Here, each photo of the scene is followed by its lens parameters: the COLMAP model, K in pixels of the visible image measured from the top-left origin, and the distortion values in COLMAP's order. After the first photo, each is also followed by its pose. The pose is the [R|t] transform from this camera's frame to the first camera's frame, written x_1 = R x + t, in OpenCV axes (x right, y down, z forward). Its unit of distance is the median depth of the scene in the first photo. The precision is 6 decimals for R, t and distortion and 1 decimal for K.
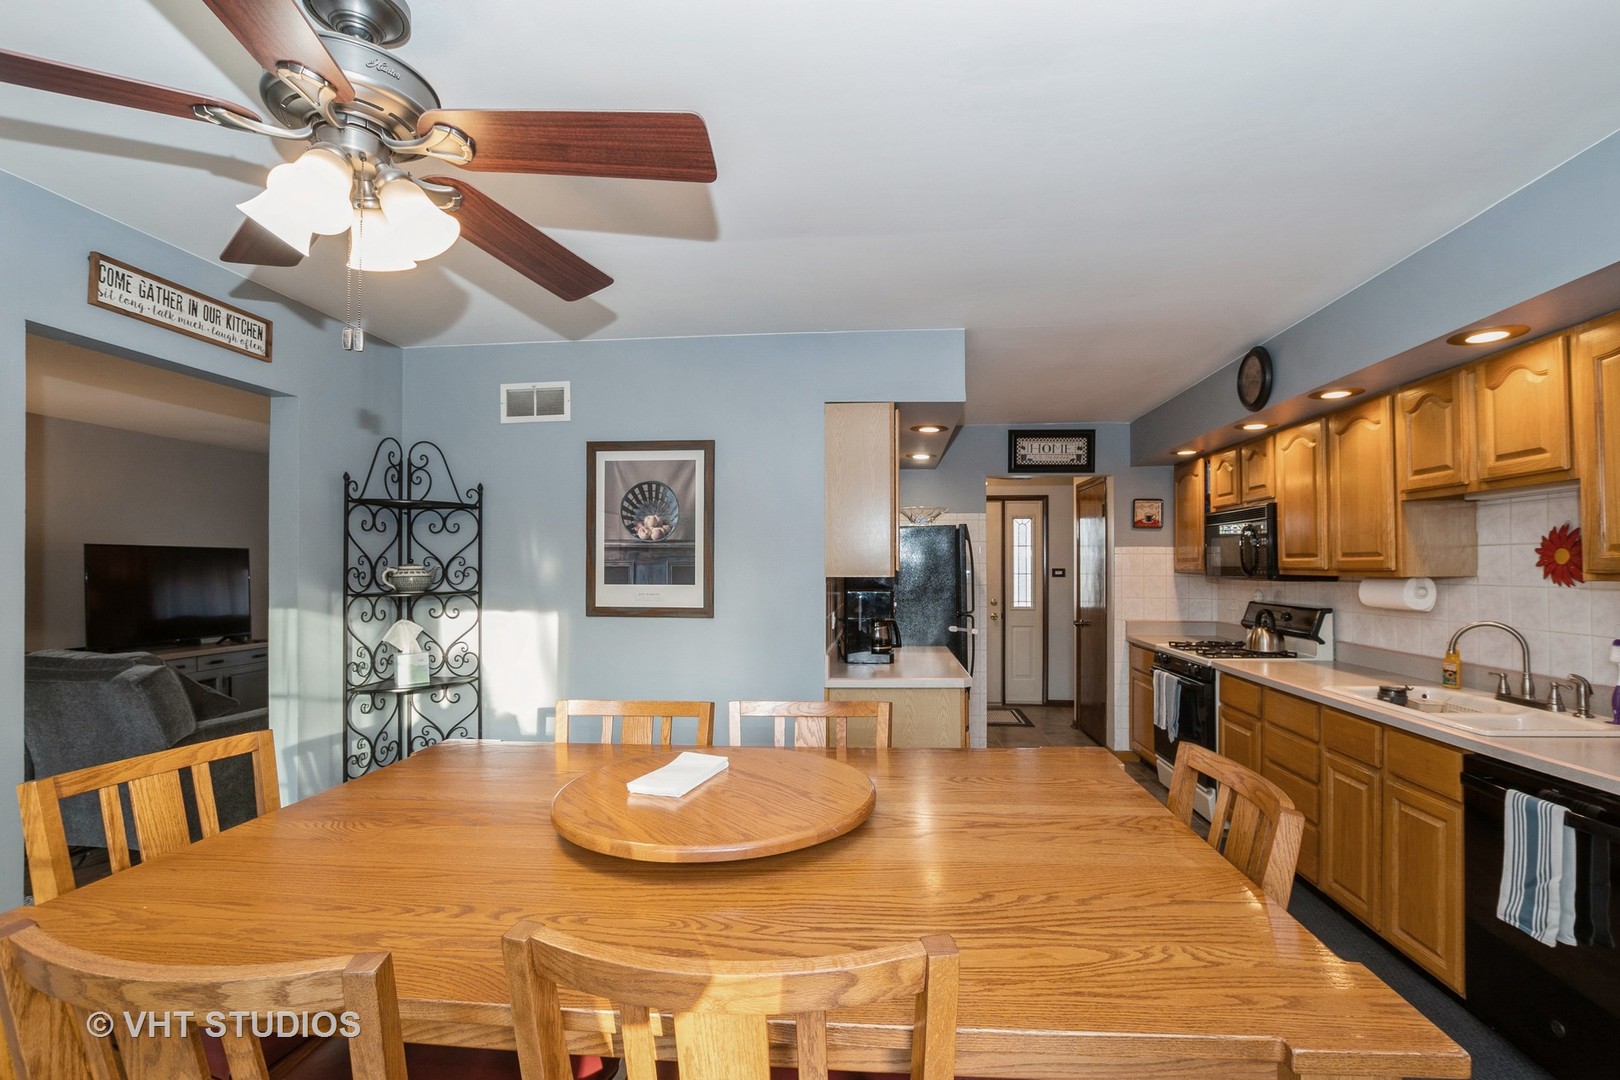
lens RADIAL K [[743.6, 0, 813.0], [0, 743.6, 559.7], [0, 0, 1]] dist [-0.000544, 0.000037]
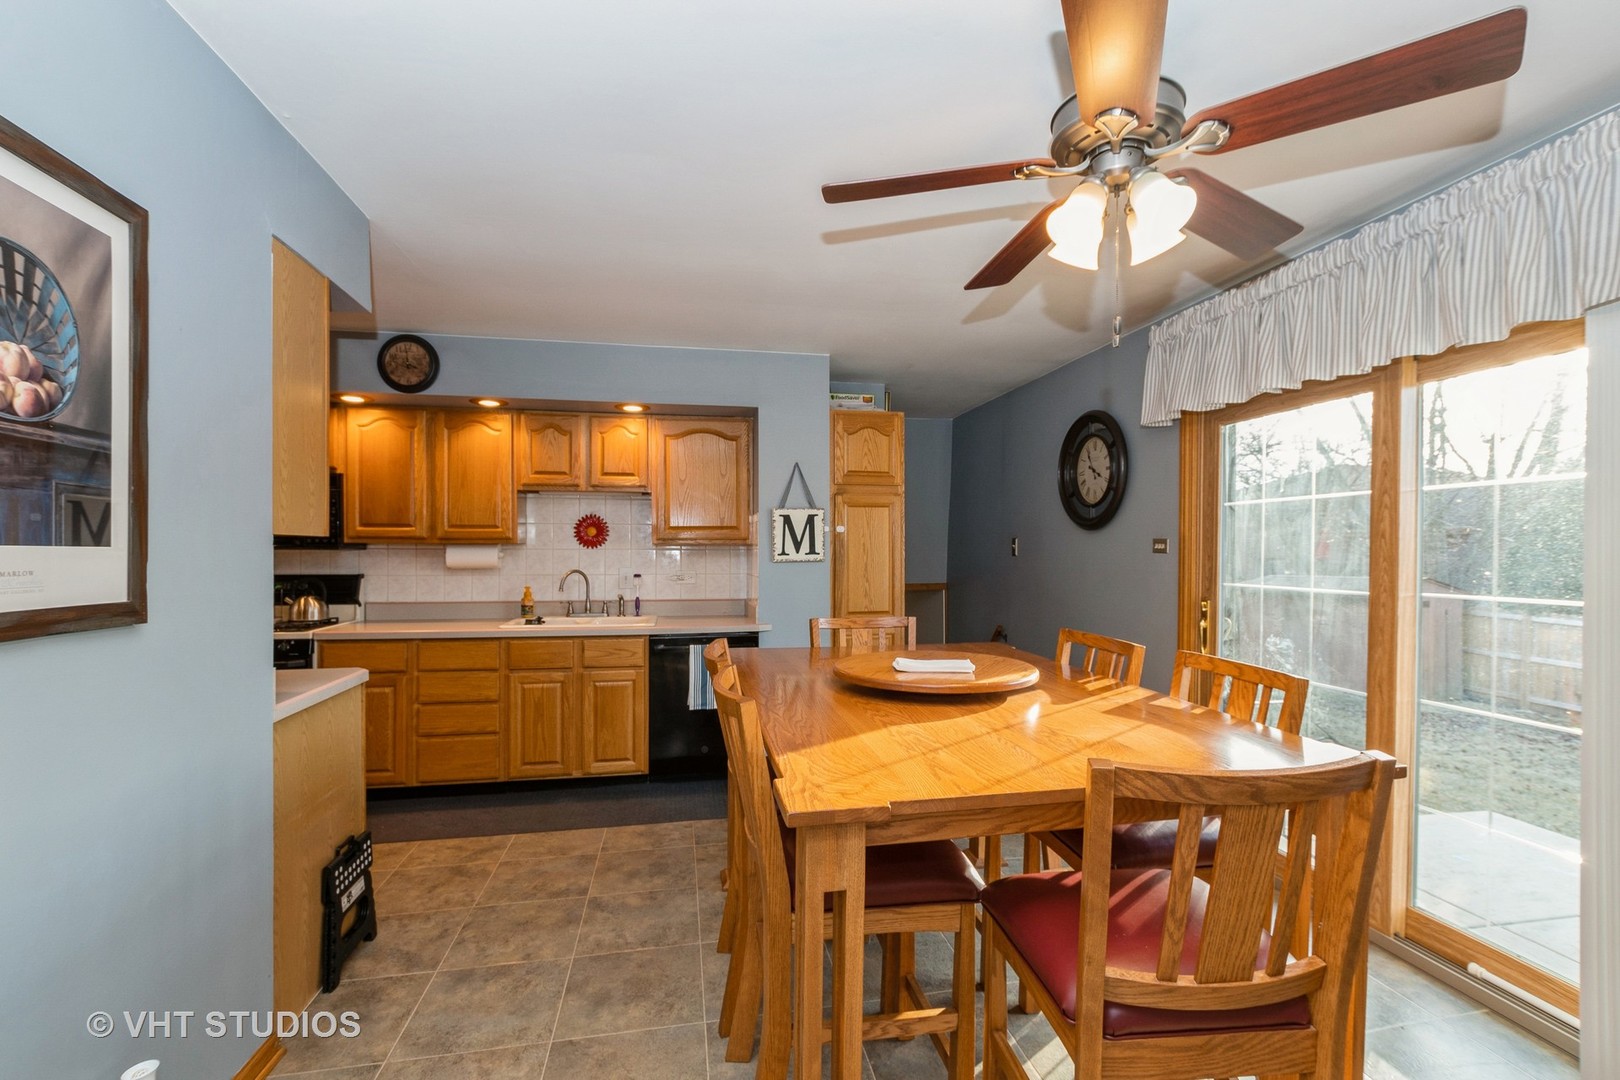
lens RADIAL K [[743.6, 0, 813.0], [0, 743.6, 559.7], [0, 0, 1]] dist [-0.000544, 0.000037]
pose [[-0.270931, -0.009575, 0.962551, -0.654697], [-0.011623, 0.999910, 0.006675, 0.034333], [-0.962529, -0.009379, -0.271018, 0.743305]]
